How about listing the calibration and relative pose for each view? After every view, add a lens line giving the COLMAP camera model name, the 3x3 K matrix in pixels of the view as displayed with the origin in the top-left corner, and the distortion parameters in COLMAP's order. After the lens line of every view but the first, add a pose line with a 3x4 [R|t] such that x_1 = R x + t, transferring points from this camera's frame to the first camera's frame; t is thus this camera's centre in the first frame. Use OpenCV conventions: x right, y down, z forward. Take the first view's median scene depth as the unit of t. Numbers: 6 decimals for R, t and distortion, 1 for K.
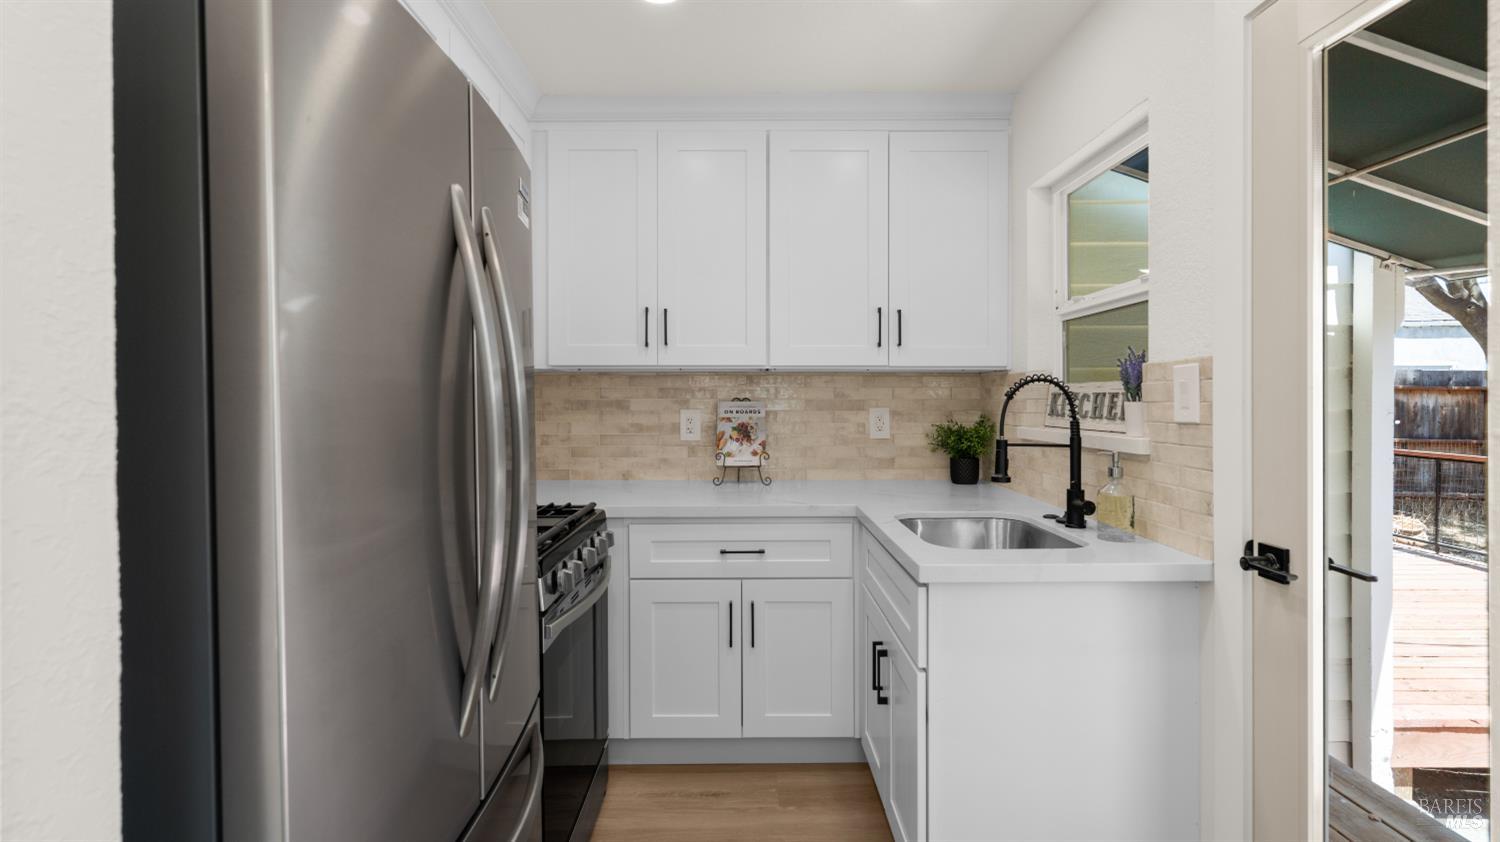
lens RADIAL K [[734.5, 0, 734.1], [0, 734.5, 400.0], [0, 0, 1]] dist [-0.007542, 0.003548]
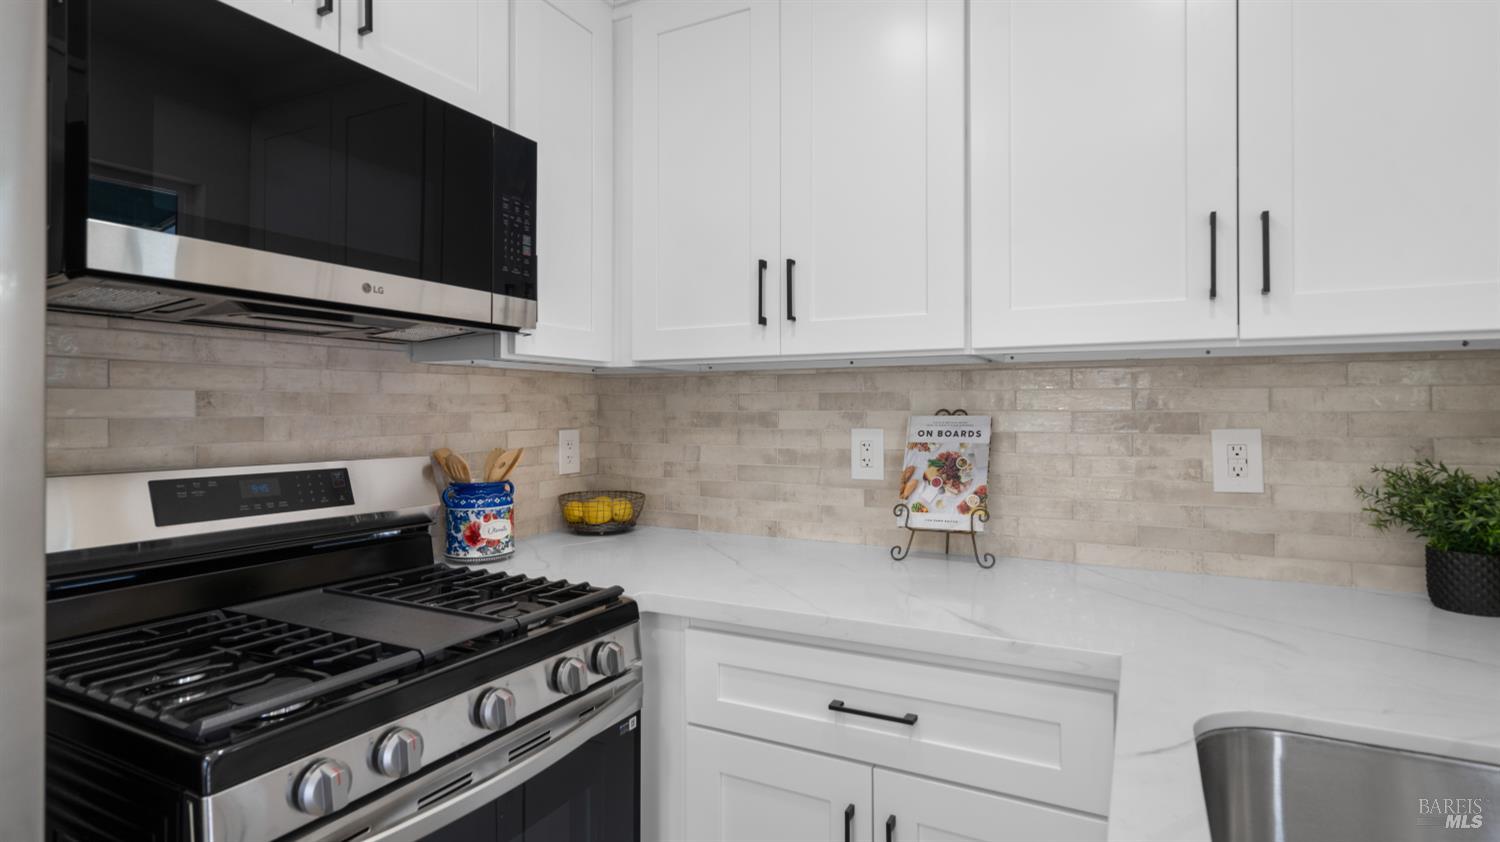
lens RADIAL K [[730.8, 0, 772.7], [0, 730.8, 403.6], [0, 0, 1]] dist [0.004759, 0.001383]
pose [[0.883692, -0.004374, -0.468048, 0.158261], [-0.001127, 0.999934, -0.011472, -0.000565], [0.468067, 0.010666, 0.883629, 0.437769]]
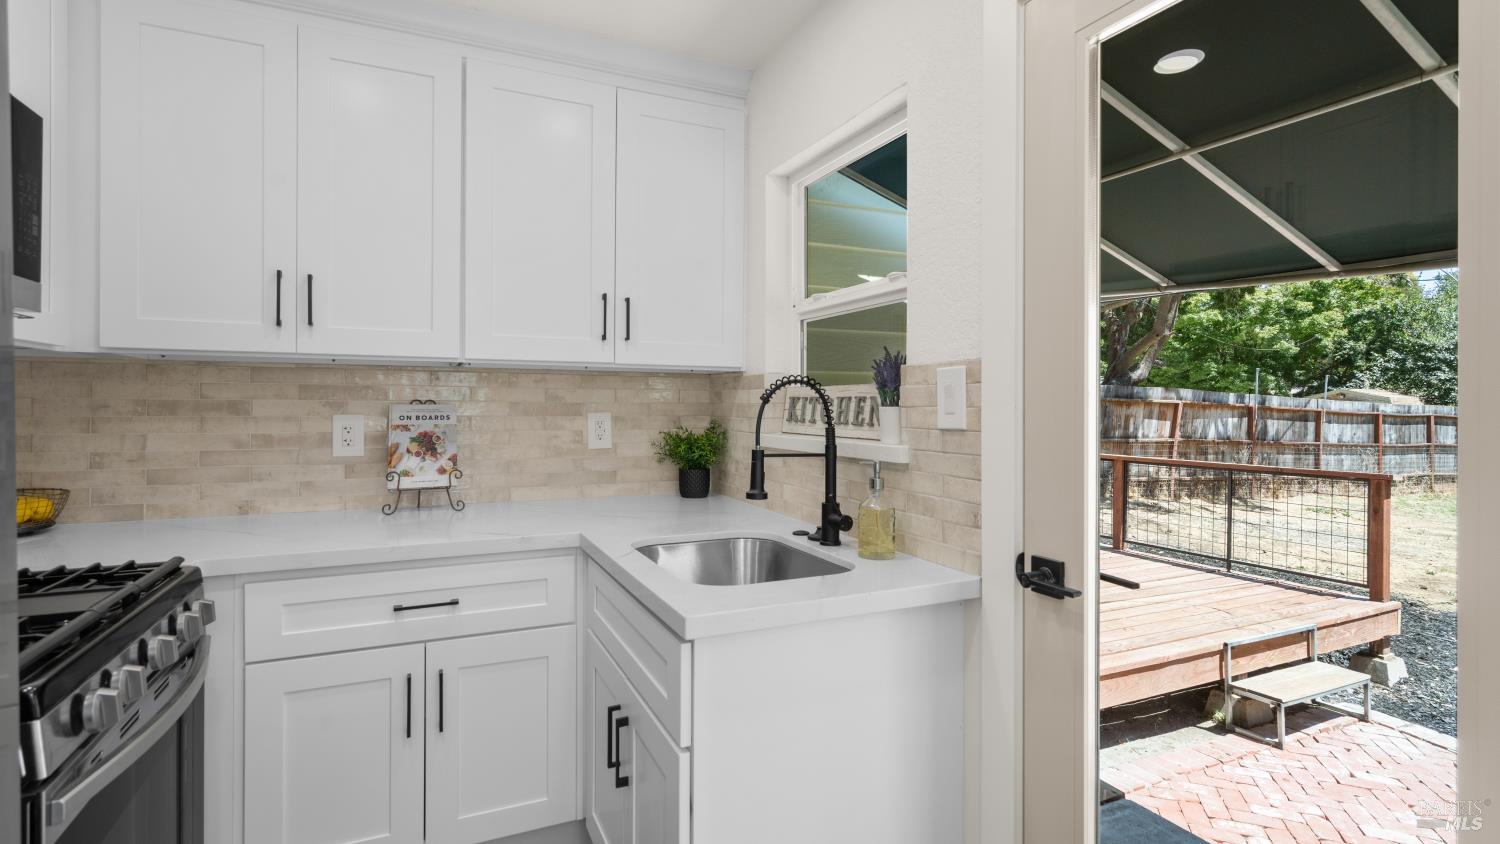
lens RADIAL K [[734.5, 0, 753.6], [0, 734.5, 405.6], [0, 0, 1]] dist [-0.007542, 0.003548]
pose [[0.902655, 0.005210, 0.430333, -0.008659], [-0.005632, 0.999984, -0.000293, 0.001741], [-0.430328, -0.002159, 0.902670, 0.155996]]
